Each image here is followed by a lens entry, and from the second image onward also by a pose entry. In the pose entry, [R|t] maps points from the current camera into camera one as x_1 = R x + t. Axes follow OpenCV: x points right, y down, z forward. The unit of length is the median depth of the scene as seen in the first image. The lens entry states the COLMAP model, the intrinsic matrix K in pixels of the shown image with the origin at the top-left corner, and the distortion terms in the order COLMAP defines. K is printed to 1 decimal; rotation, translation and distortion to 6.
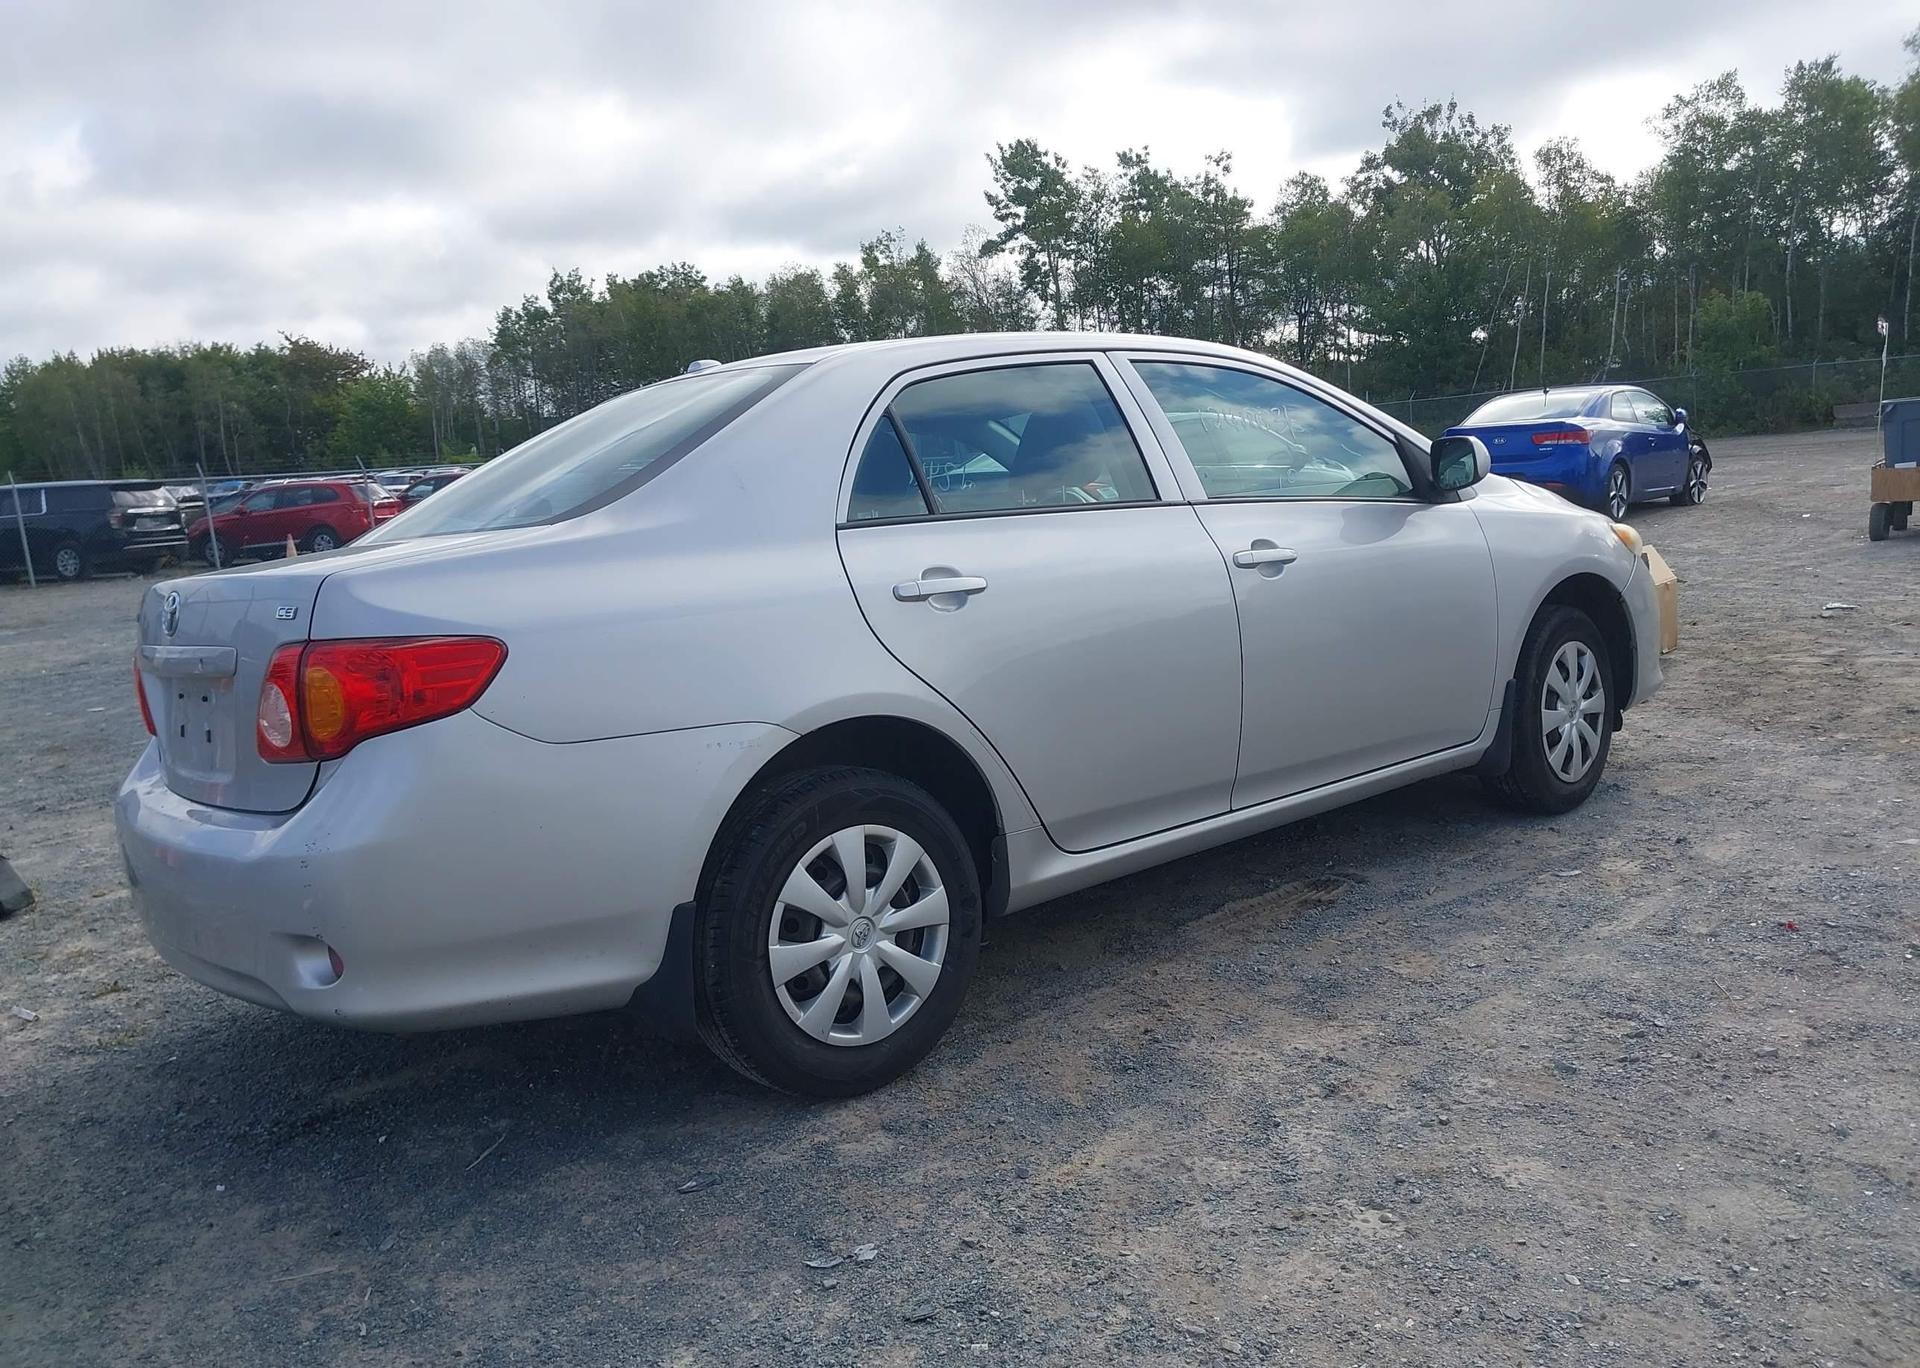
lens RADIAL K [[1512.0, 0, 988.8], [0, 1512.0, 661.6], [0, 0, 1]] dist [0.043139, -0.053570]
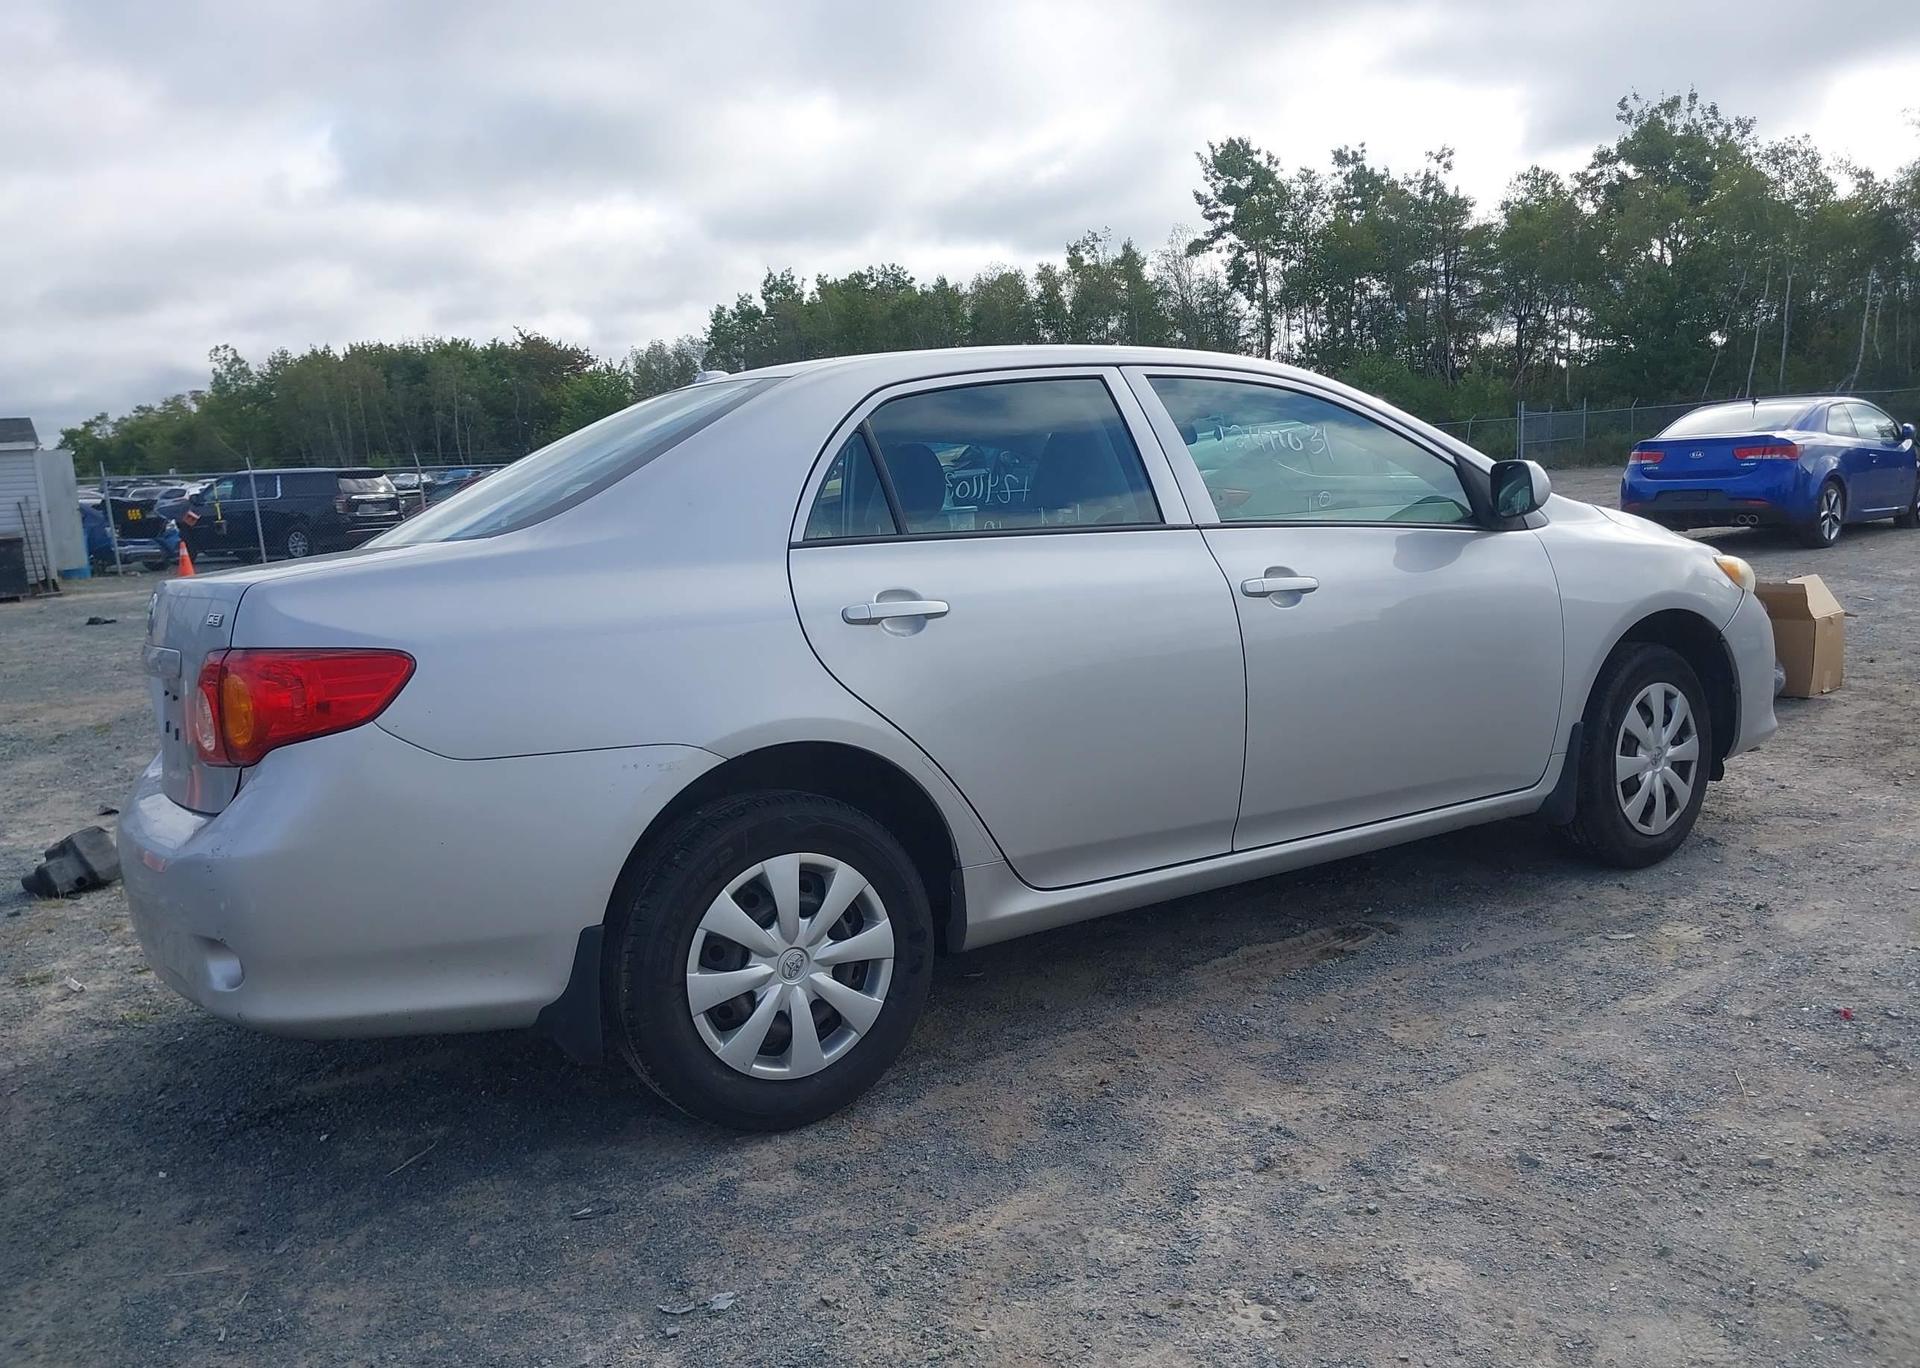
lens RADIAL K [[1512.0, 0, 984.5], [0, 1512.0, 674.3], [0, 0, 1]] dist [0.043139, -0.053570]
pose [[0.990917, 0.037071, -0.129260, 0.125199], [-0.036047, 0.999298, 0.010249, -0.016947], [0.129550, -0.005497, 0.991558, 0.040760]]
